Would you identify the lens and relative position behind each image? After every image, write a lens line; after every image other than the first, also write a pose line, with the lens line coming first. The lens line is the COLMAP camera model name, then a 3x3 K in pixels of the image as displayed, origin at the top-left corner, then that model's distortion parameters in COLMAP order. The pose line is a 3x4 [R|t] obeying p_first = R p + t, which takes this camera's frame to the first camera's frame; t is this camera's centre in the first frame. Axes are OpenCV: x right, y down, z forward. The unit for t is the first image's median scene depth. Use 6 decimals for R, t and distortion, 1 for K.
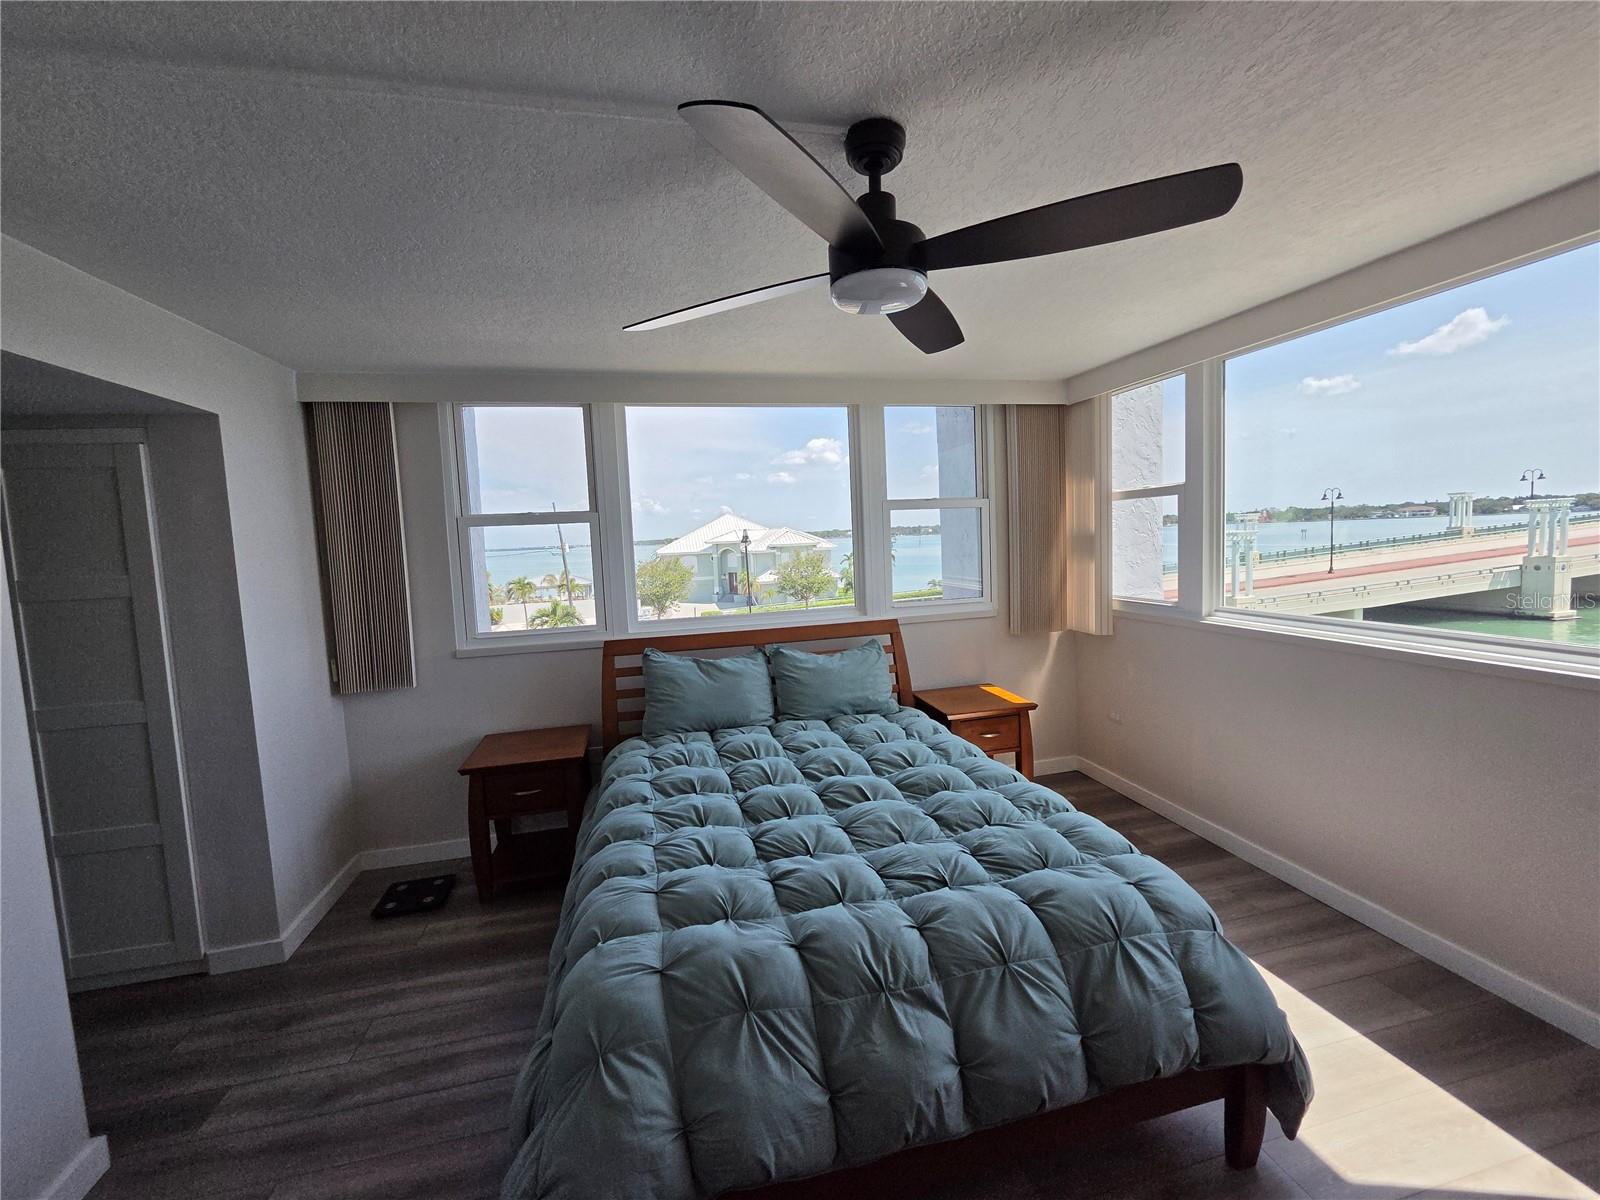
lens RADIAL K [[661.7, 0, 807.2], [0, 661.7, 588.4], [0, 0, 1]] dist [-0.000998, 0.000858]
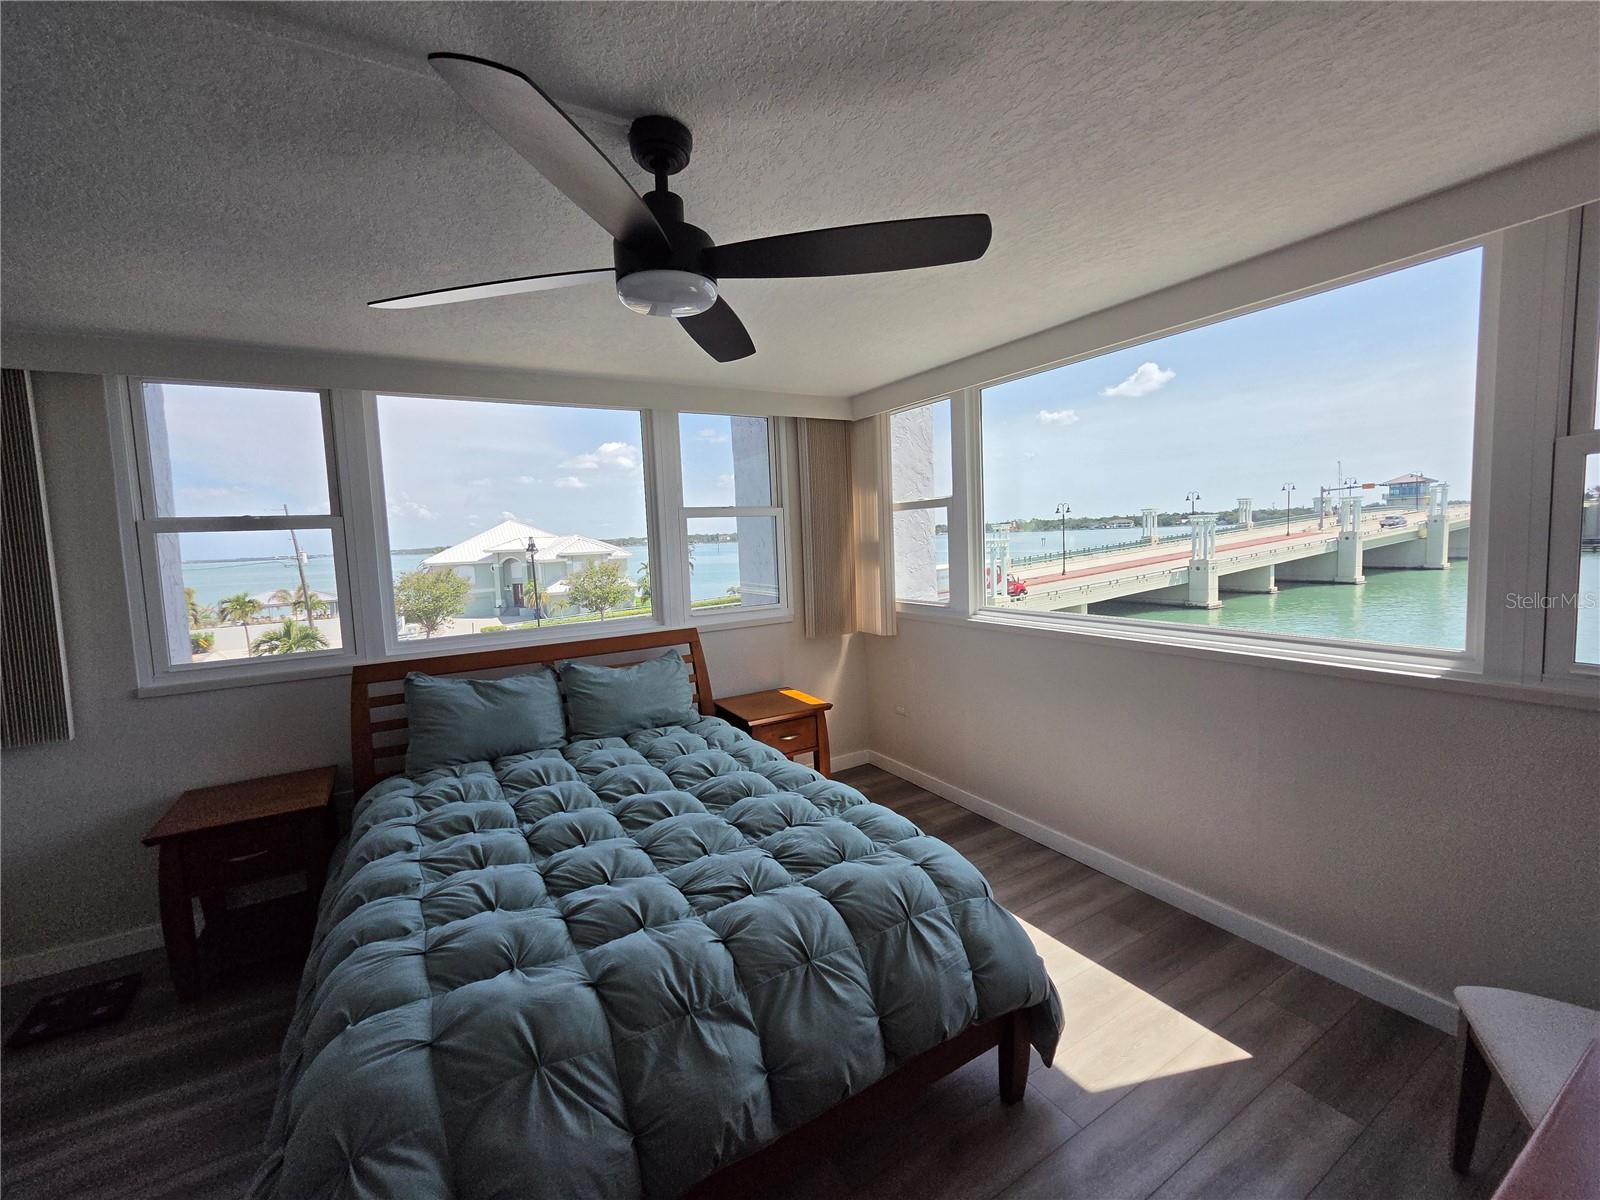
lens RADIAL K [[661.7, 0, 807.2], [0, 661.7, 588.4], [0, 0, 1]] dist [-0.000998, 0.000858]
pose [[0.954978, -0.020471, 0.295968, 0.003557], [0.023989, 0.999678, -0.008262, -0.000385], [-0.295704, 0.014990, 0.955162, 0.007604]]
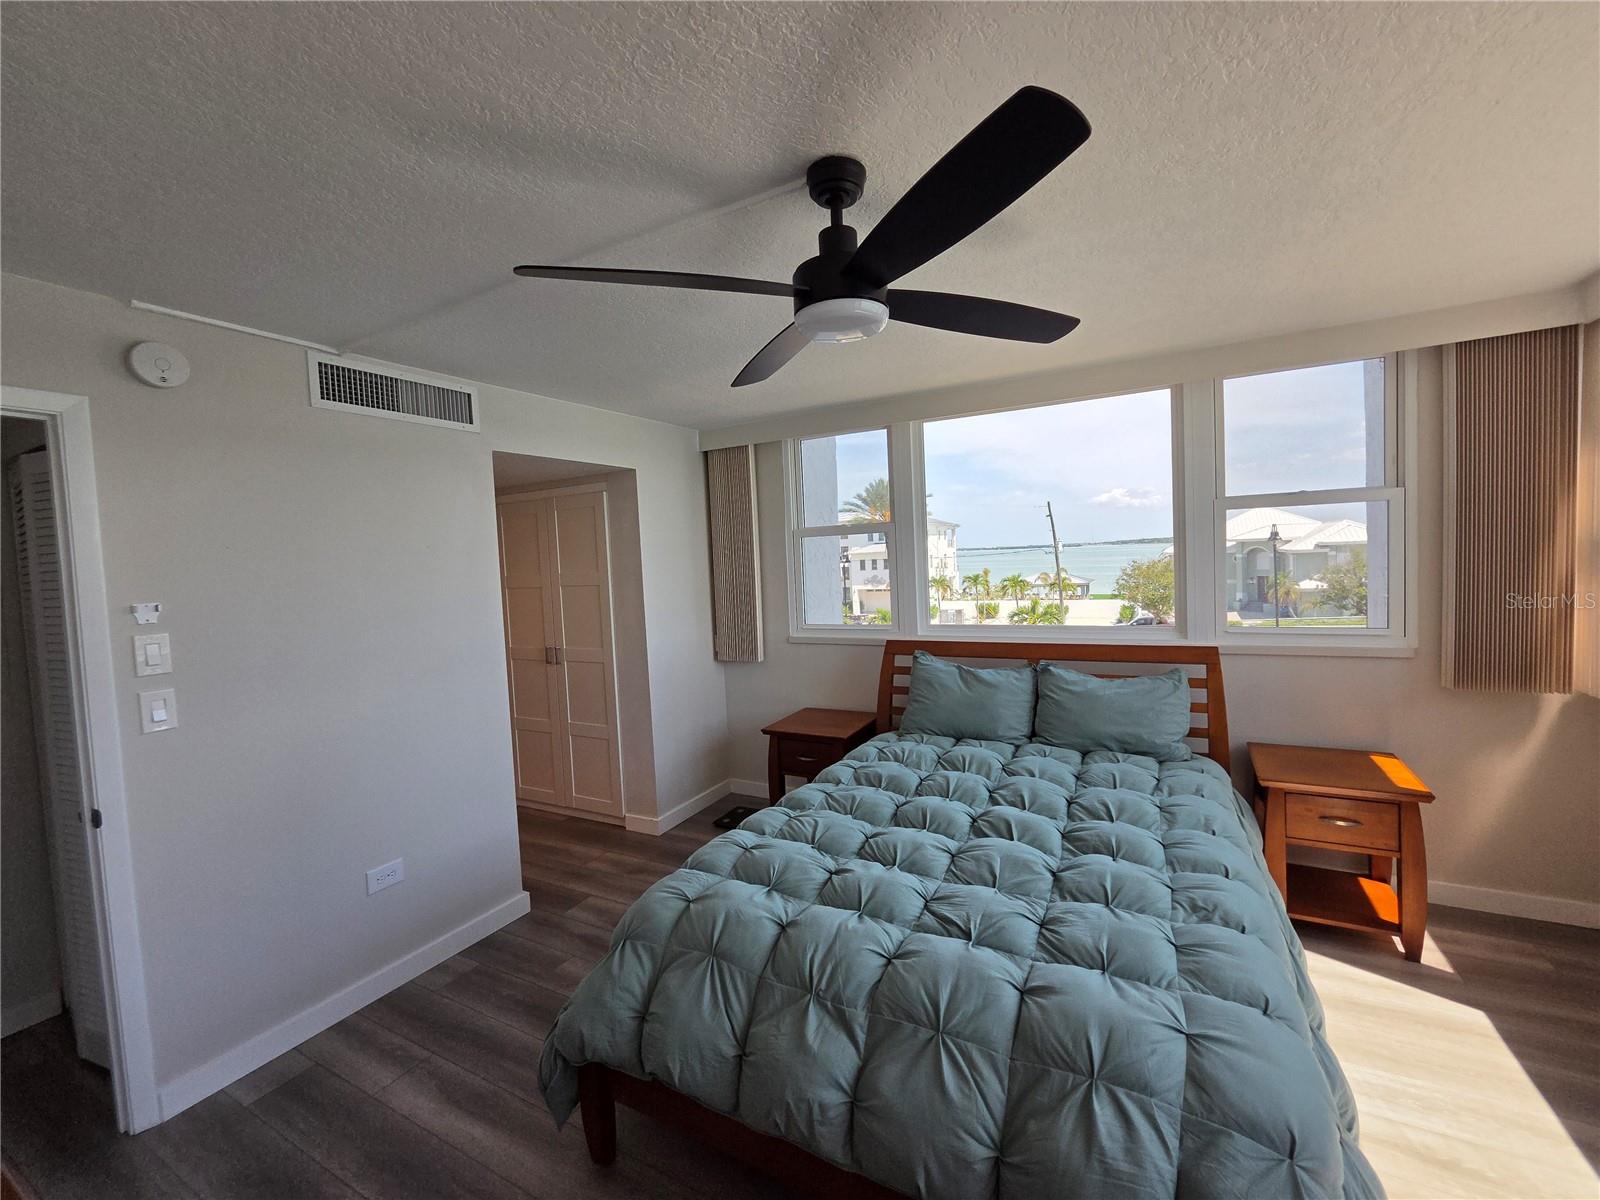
lens RADIAL K [[661.7, 0, 807.2], [0, 661.7, 588.4], [0, 0, 1]] dist [-0.000998, 0.000858]
pose [[0.746138, 0.041504, -0.664496, 0.379647], [-0.039698, 0.999053, 0.017824, -0.024242], [0.664606, 0.013080, 0.747079, 0.100373]]
